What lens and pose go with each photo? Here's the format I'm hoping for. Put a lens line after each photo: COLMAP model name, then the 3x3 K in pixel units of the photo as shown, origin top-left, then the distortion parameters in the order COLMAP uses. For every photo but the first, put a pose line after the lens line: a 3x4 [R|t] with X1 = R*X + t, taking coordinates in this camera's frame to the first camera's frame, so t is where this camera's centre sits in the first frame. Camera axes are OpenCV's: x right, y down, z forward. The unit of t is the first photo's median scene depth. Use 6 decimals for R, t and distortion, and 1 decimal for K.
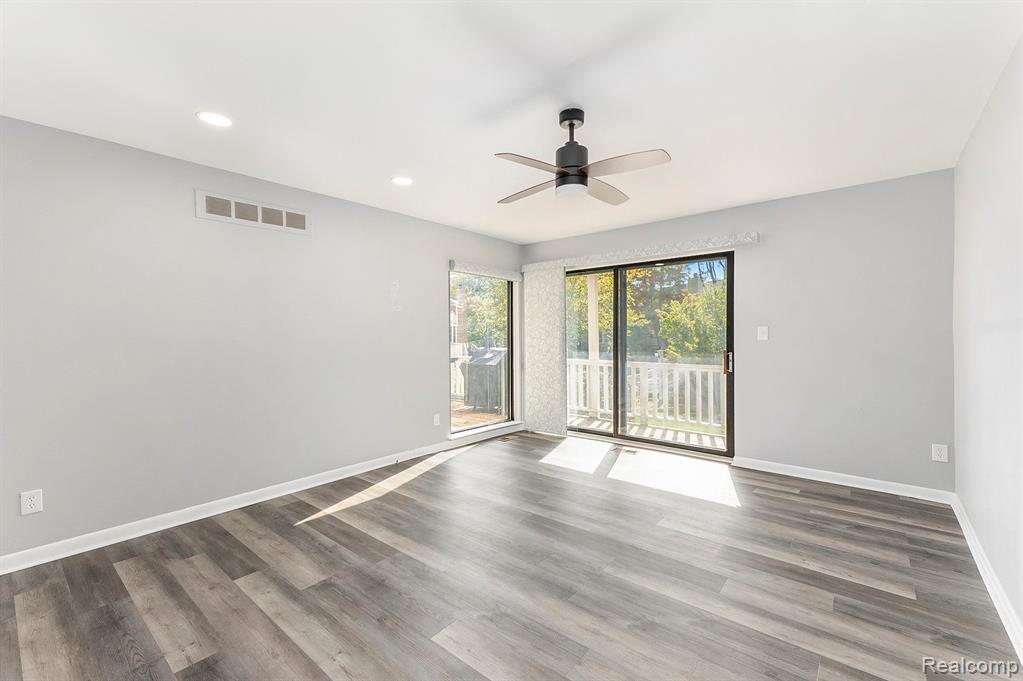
lens RADIAL K [[436.1, 0, 511.5], [0, 436.1, 340.5], [0, 0, 1]] dist [0.017594, 0.000100]
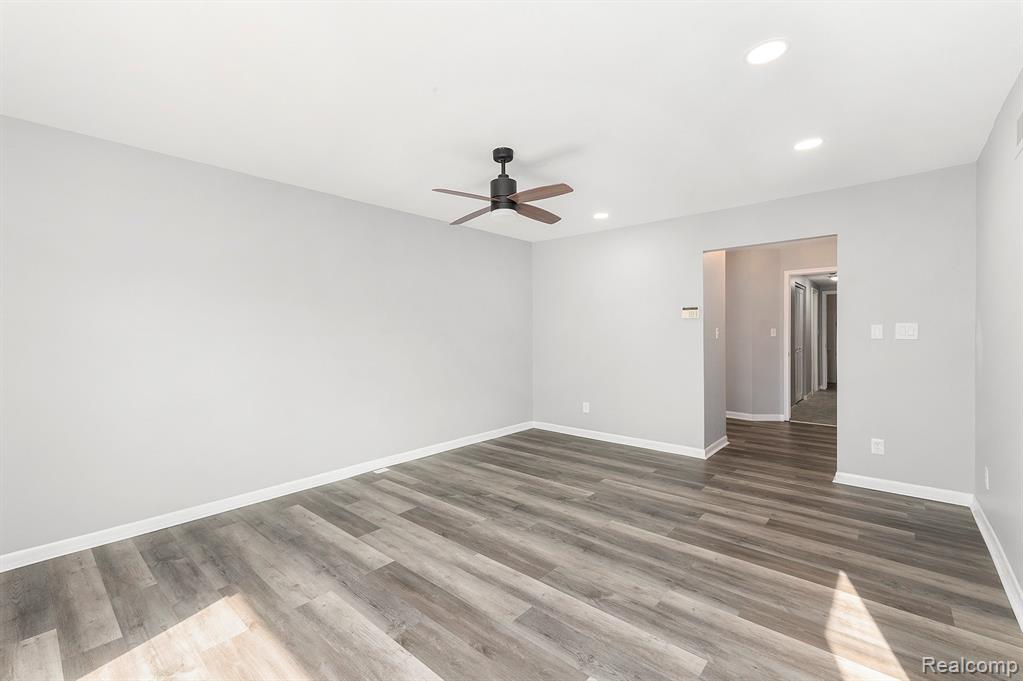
lens RADIAL K [[436.1, 0, 511.5], [0, 436.1, 340.5], [0, 0, 1]] dist [0.017594, 0.000100]
pose [[-0.999642, 0.011411, 0.024196, 0.089319], [0.012181, 0.999416, 0.031921, -0.031815], [-0.023818, 0.032204, -0.999197, 2.076677]]
